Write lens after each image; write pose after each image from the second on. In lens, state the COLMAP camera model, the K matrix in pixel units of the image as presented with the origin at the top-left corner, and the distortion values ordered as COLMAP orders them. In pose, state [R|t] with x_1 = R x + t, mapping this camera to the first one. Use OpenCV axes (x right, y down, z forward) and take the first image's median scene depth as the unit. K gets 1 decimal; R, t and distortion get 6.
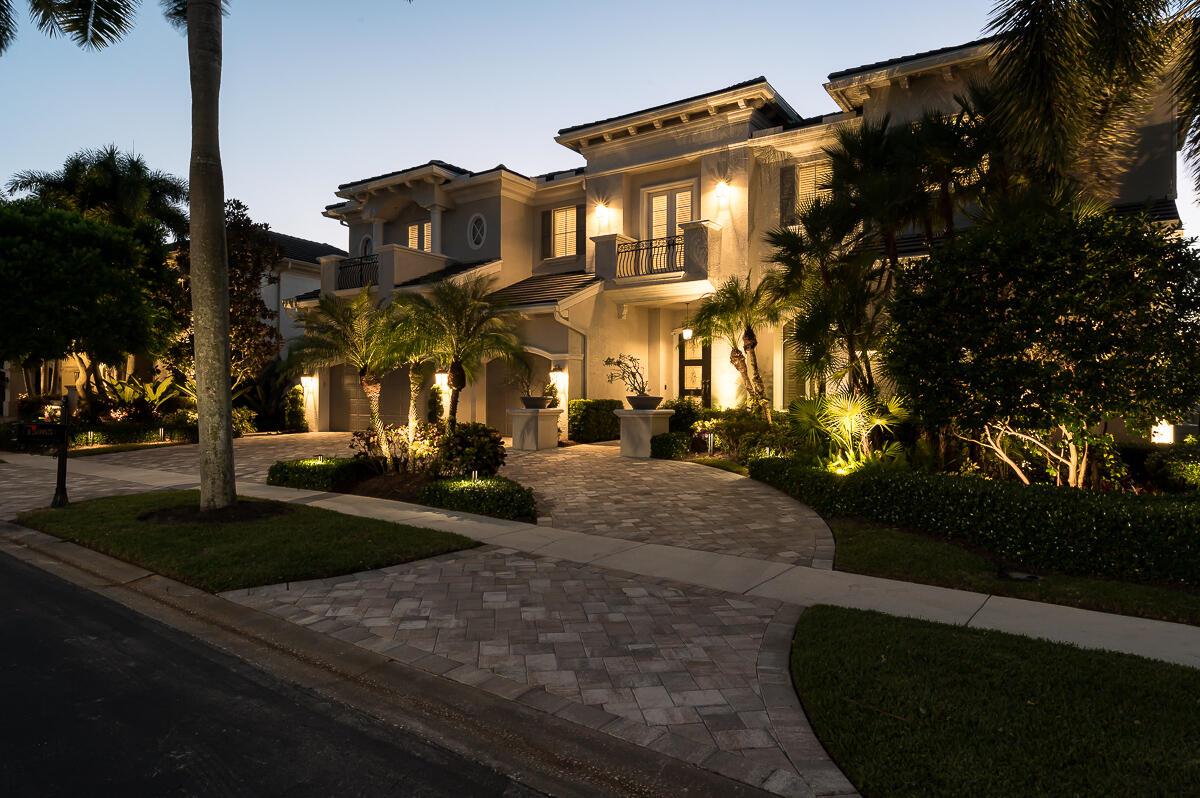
lens RADIAL K [[724.3, 0, 600.0], [0, 724.3, 399.0], [0, 0, 1]] dist [-0.001587, -0.000576]
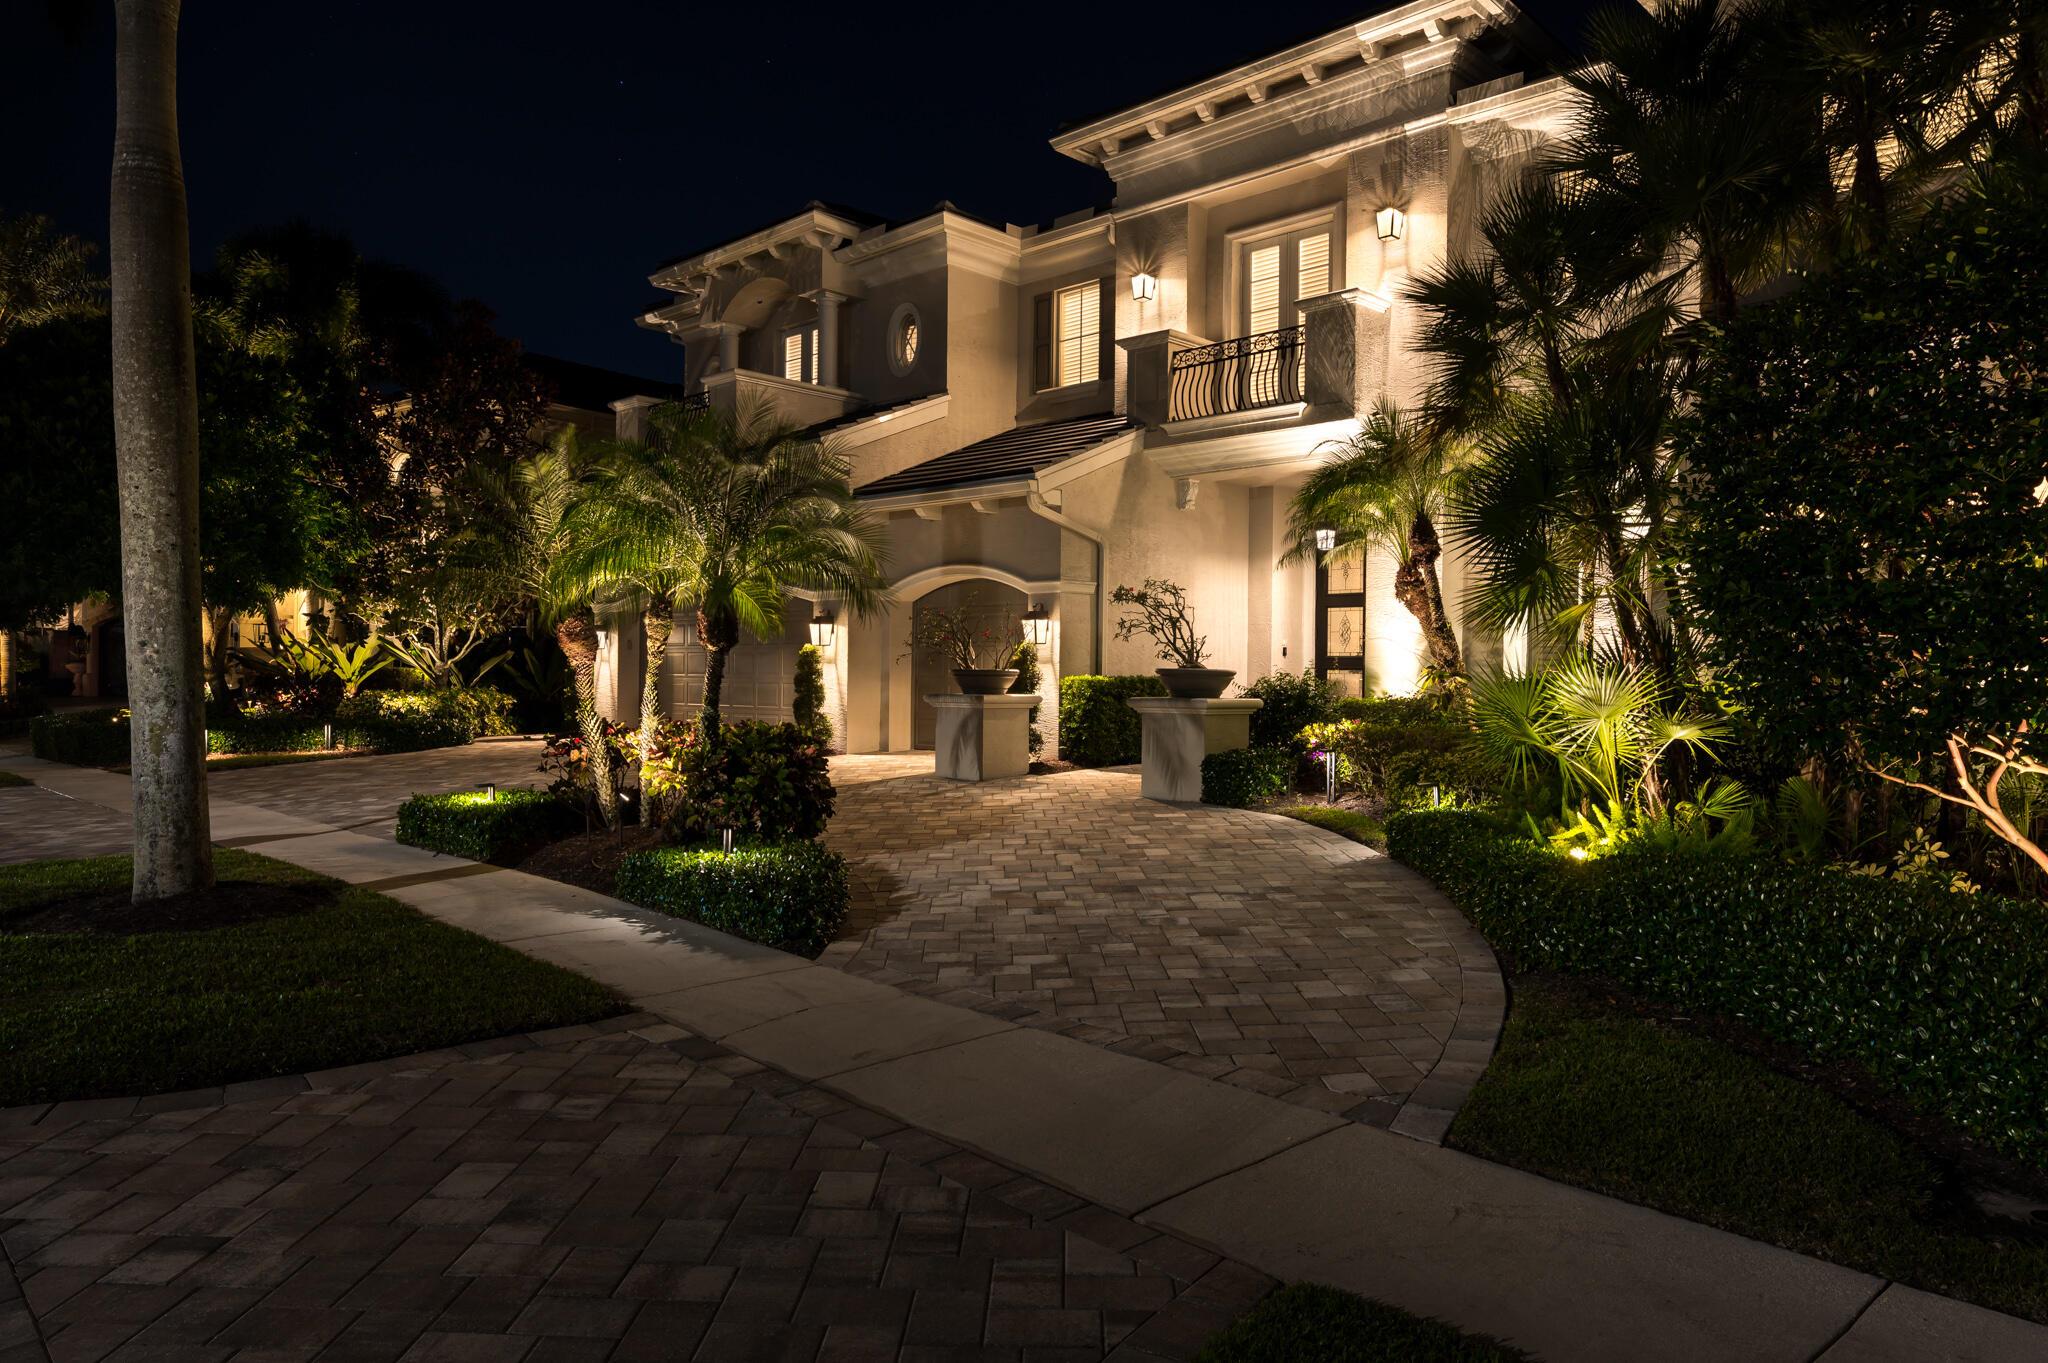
lens RADIAL K [[1346.0, 0, 1024.0], [0, 1346.0, 681.5], [0, 0, 1]] dist [-0.002835, 0.000530]
pose [[0.985518, 0.006428, -0.169450, 0.091456], [-0.005958, 0.999977, 0.003283, 0.001894], [0.169467, -0.002226, 0.985533, 0.122322]]
